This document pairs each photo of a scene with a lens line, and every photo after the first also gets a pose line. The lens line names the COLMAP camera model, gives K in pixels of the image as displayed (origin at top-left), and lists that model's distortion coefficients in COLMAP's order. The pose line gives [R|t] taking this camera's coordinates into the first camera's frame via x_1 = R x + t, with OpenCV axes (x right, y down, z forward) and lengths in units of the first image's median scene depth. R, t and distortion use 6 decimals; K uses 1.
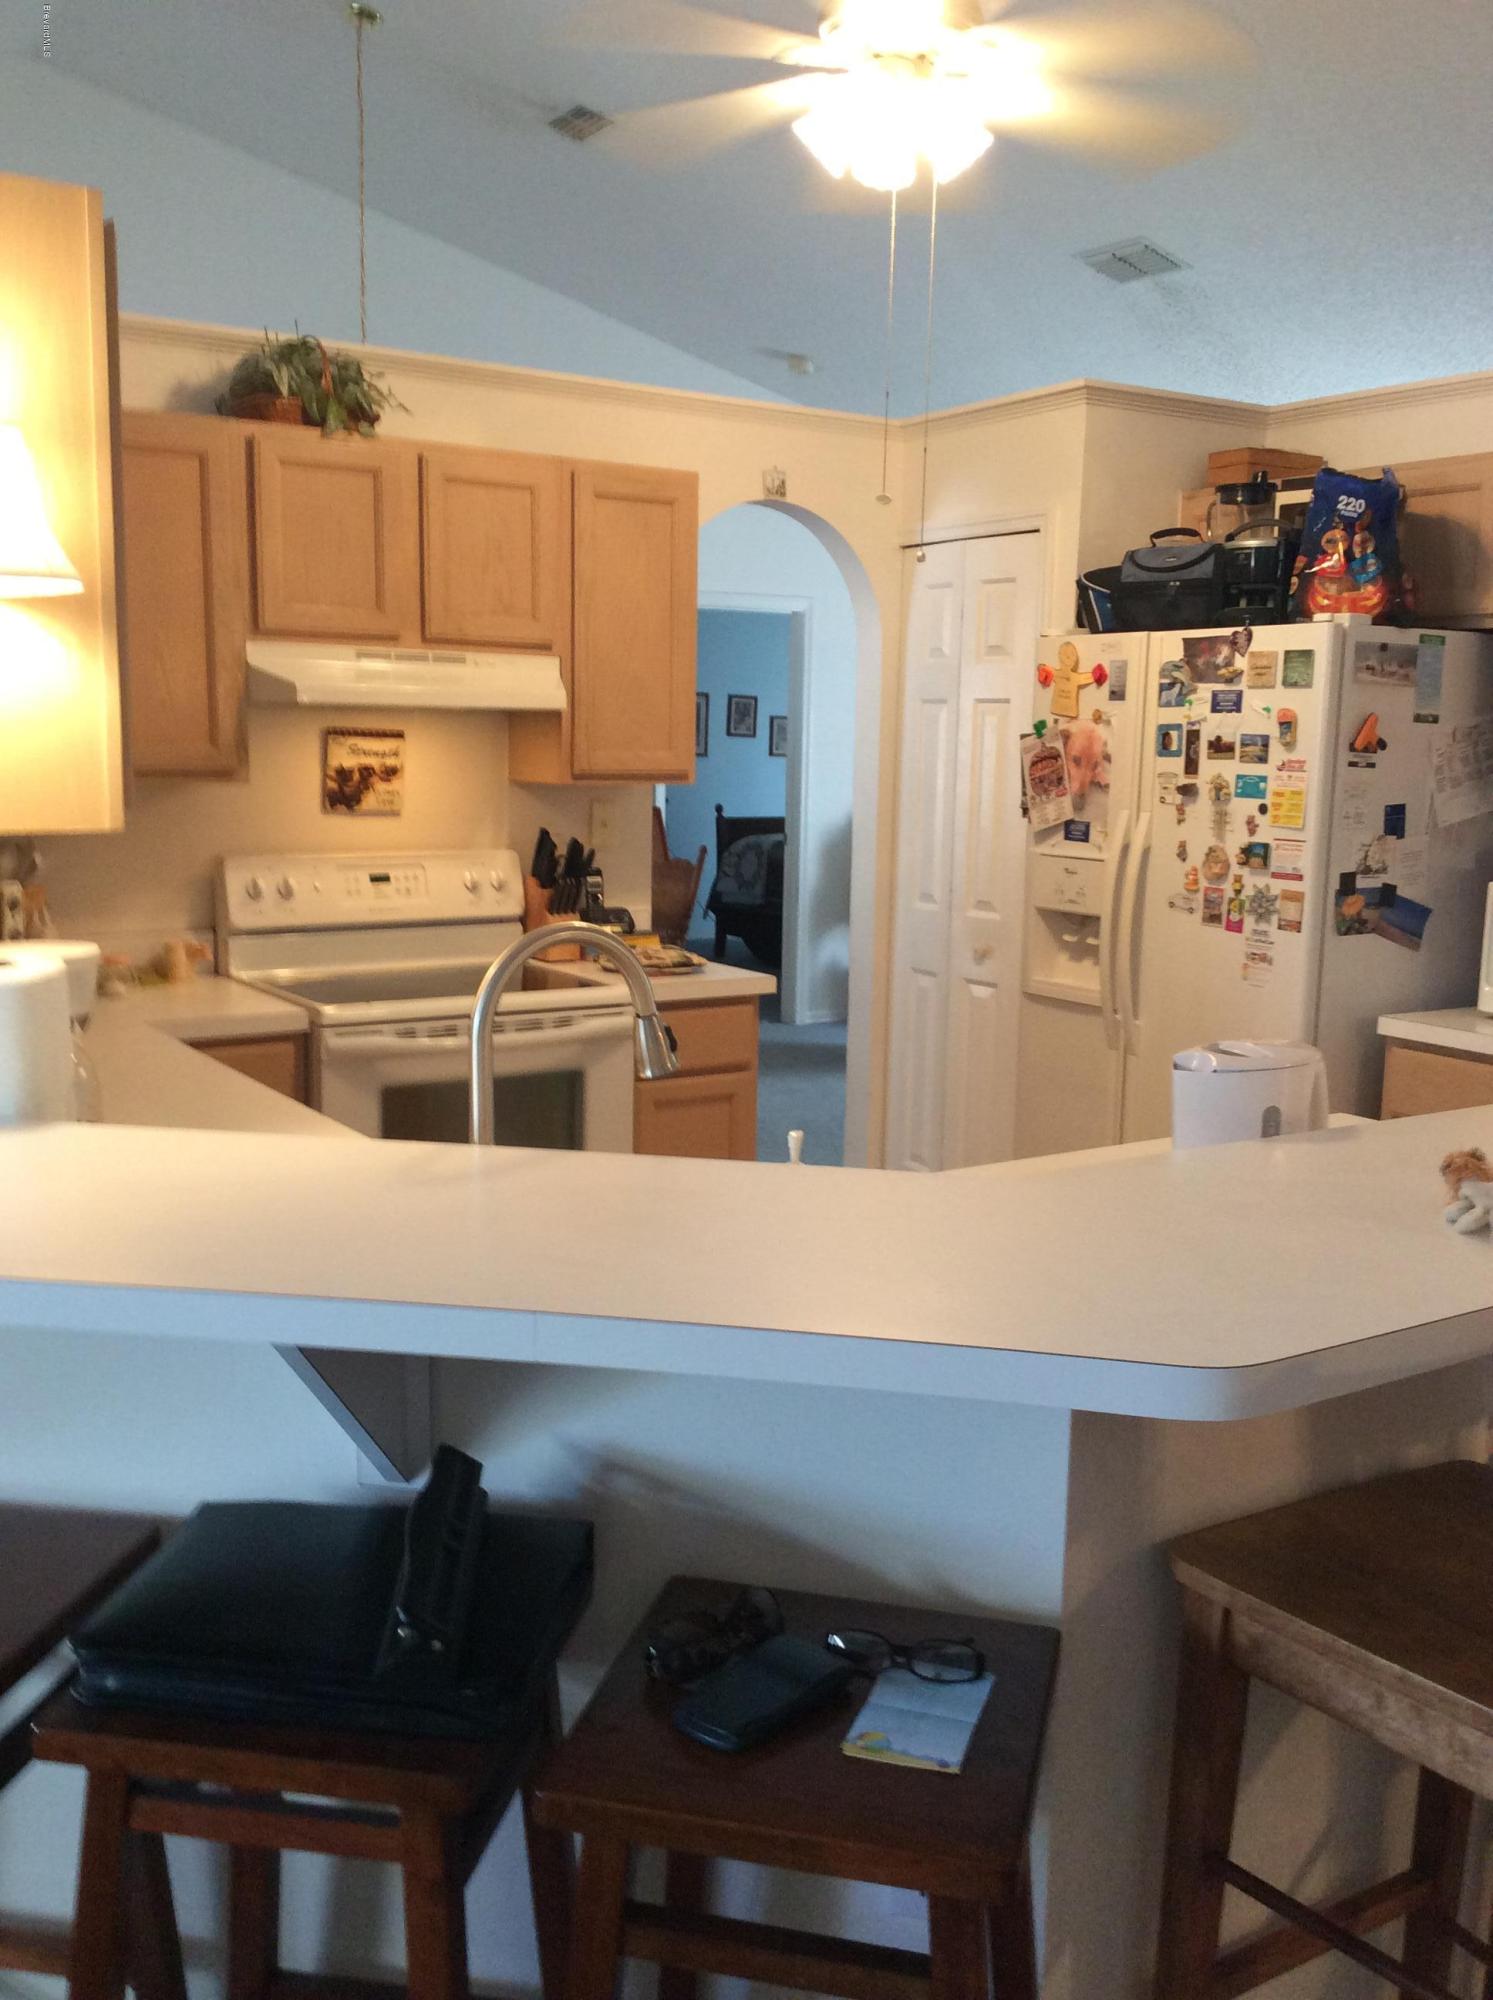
lens RADIAL K [[1850.2, 0, 746.5], [0, 1850.2, 1000.0], [0, 0, 1]] dist [0.112309, -0.002385]
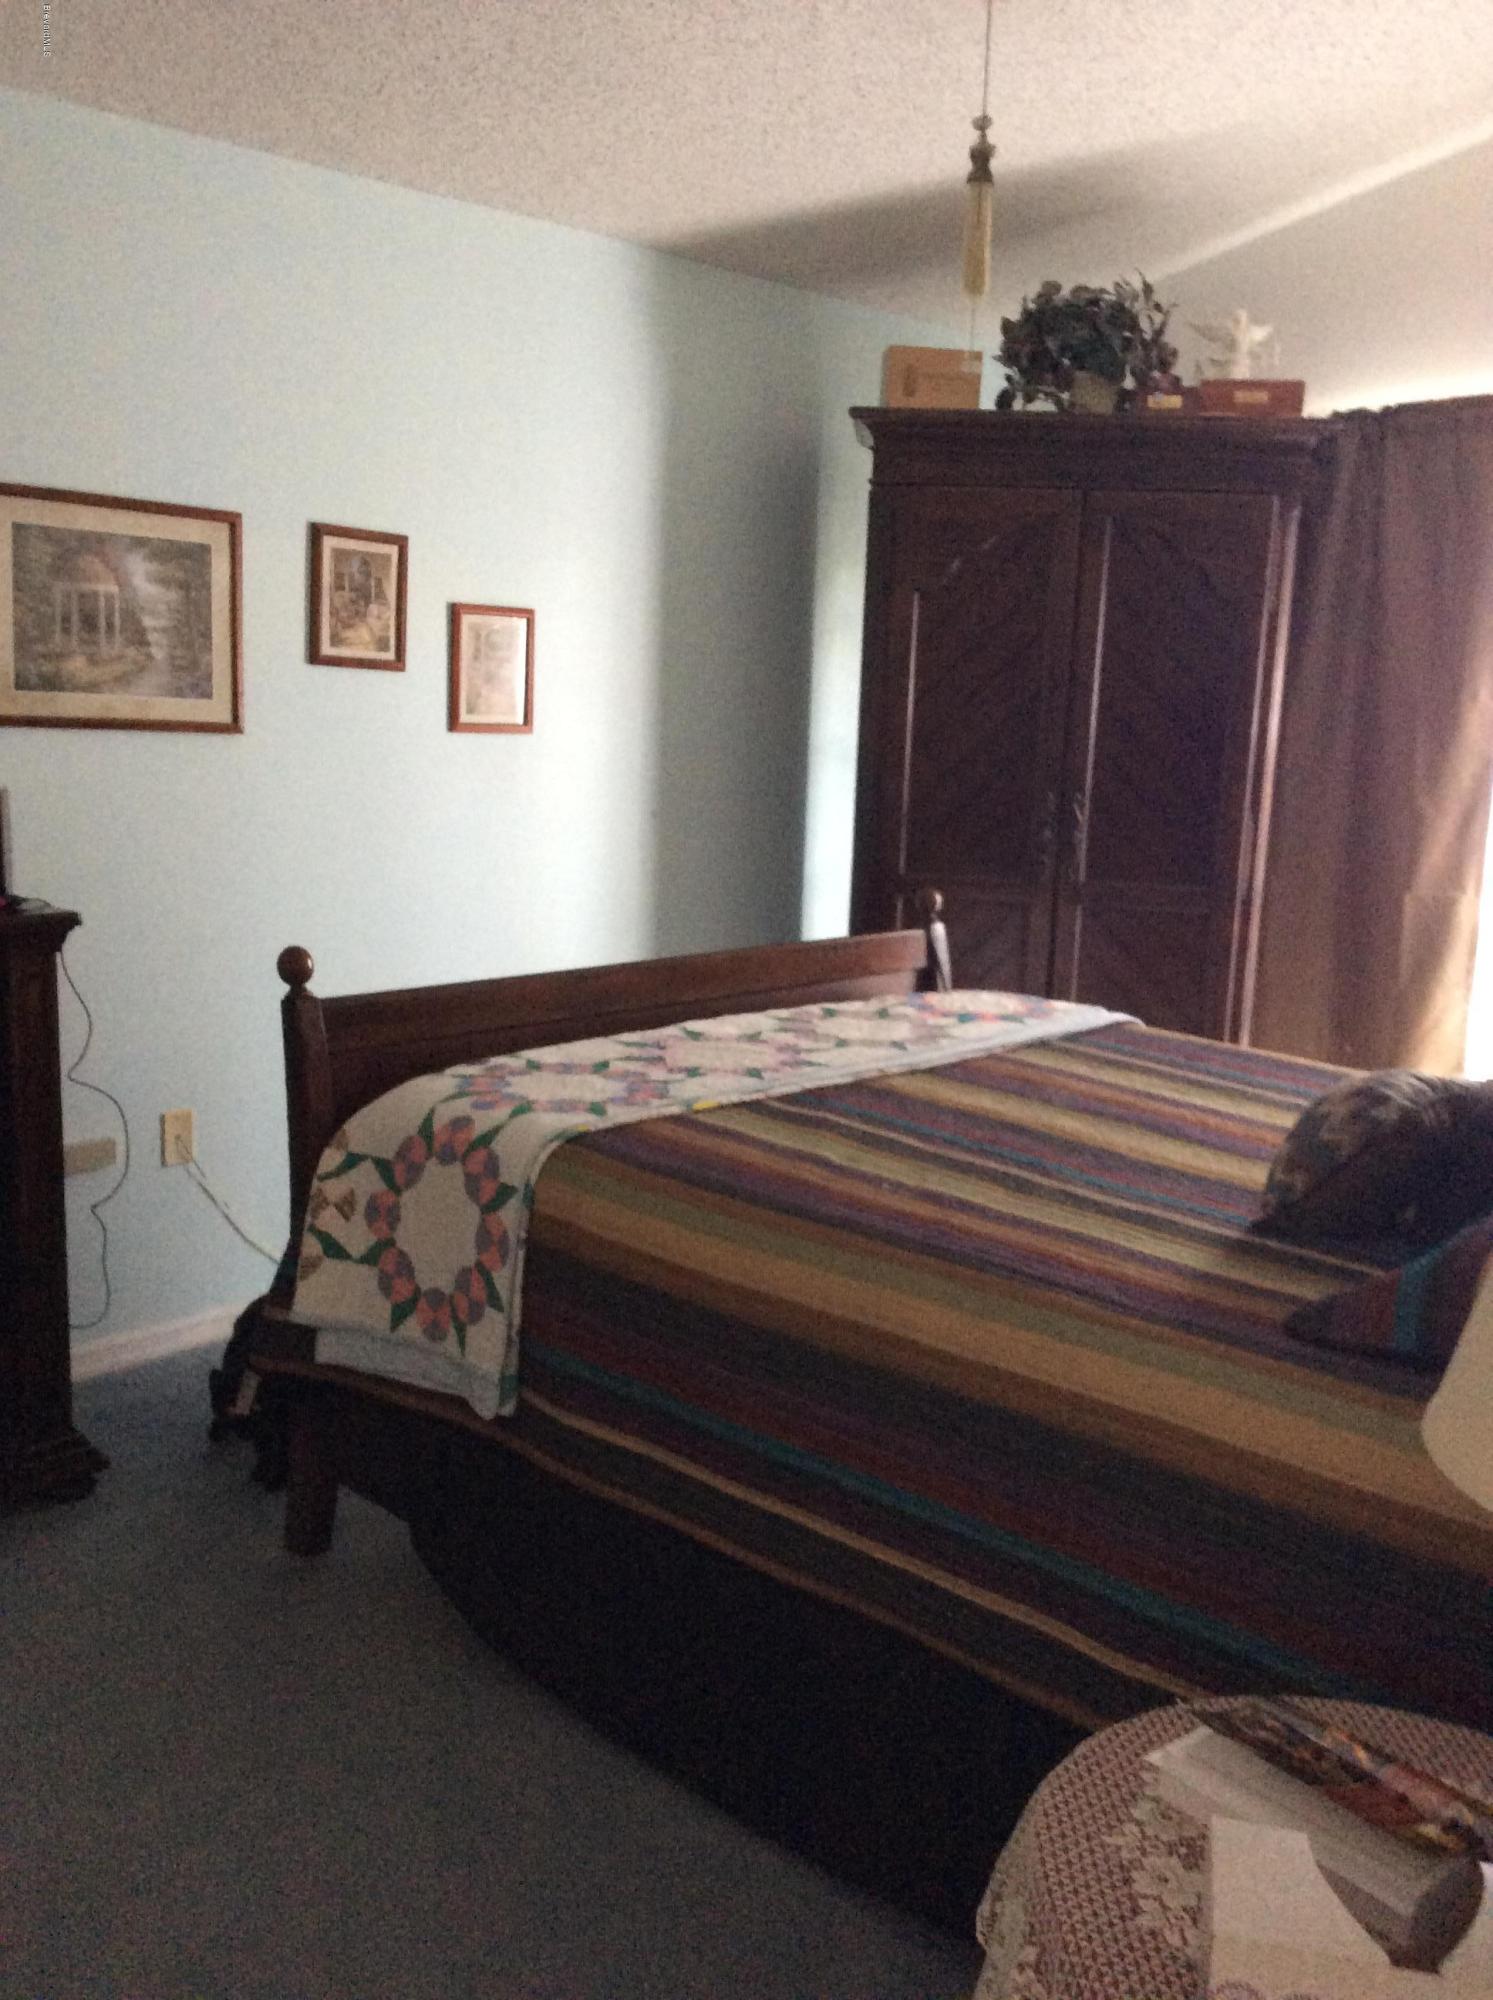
lens RADIAL K [[1850.2, 0, 746.5], [0, 1850.2, 1000.0], [0, 0, 1]] dist [0.112309, -0.002385]
pose [[0.973635, -0.028053, 0.226379, -0.012723], [0.020282, 0.999125, 0.036579, -0.108688], [-0.227207, -0.031024, 0.973352, 0.765475]]
